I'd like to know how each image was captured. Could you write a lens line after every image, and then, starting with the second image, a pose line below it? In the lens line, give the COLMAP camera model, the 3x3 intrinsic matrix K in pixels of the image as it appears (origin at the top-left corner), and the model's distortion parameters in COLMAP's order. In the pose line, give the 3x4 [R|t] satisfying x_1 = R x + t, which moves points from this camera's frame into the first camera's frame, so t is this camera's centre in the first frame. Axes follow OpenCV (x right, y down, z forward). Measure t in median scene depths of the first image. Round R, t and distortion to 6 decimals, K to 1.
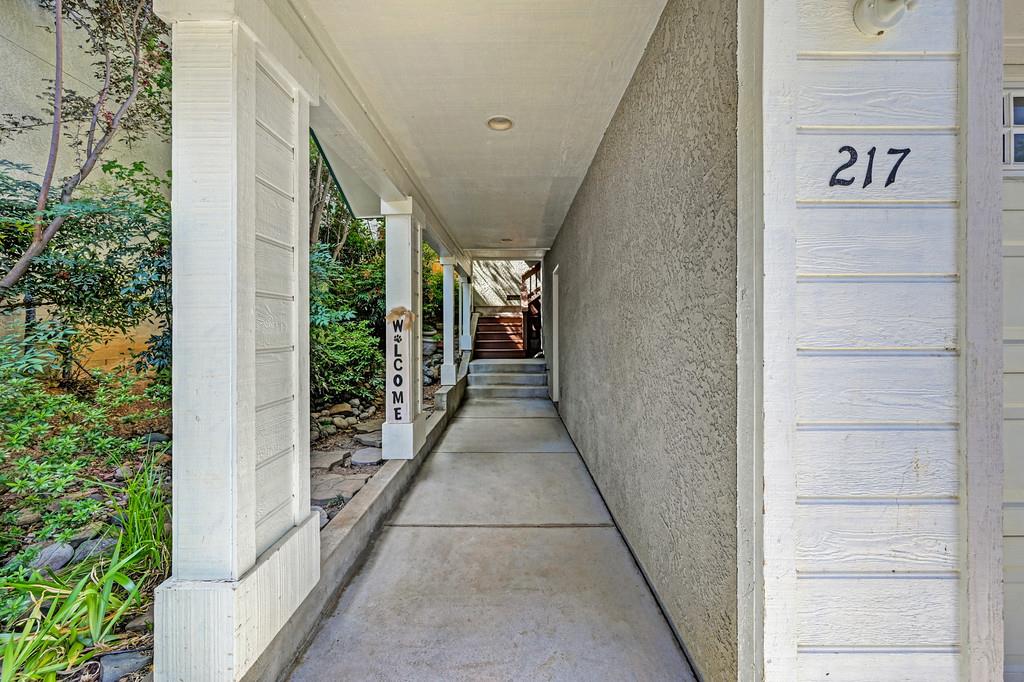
lens RADIAL K [[404.1, 0, 513.2], [0, 404.1, 333.5], [0, 0, 1]] dist [-0.004227, -0.000542]
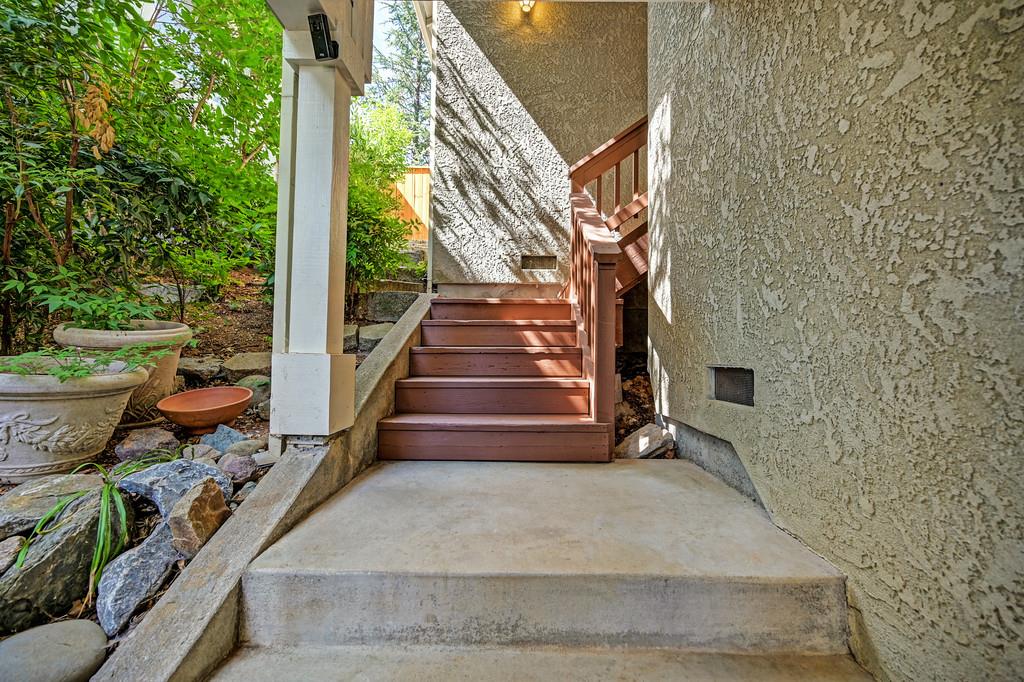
lens RADIAL K [[404.1, 0, 514.0], [0, 404.1, 343.3], [0, 0, 1]] dist [-0.004227, -0.000542]
pose [[0.999536, 0.005559, -0.029941, -0.013044], [-0.006726, 0.999217, -0.038999, 0.003761], [0.029701, 0.039182, 0.998791, 0.623950]]
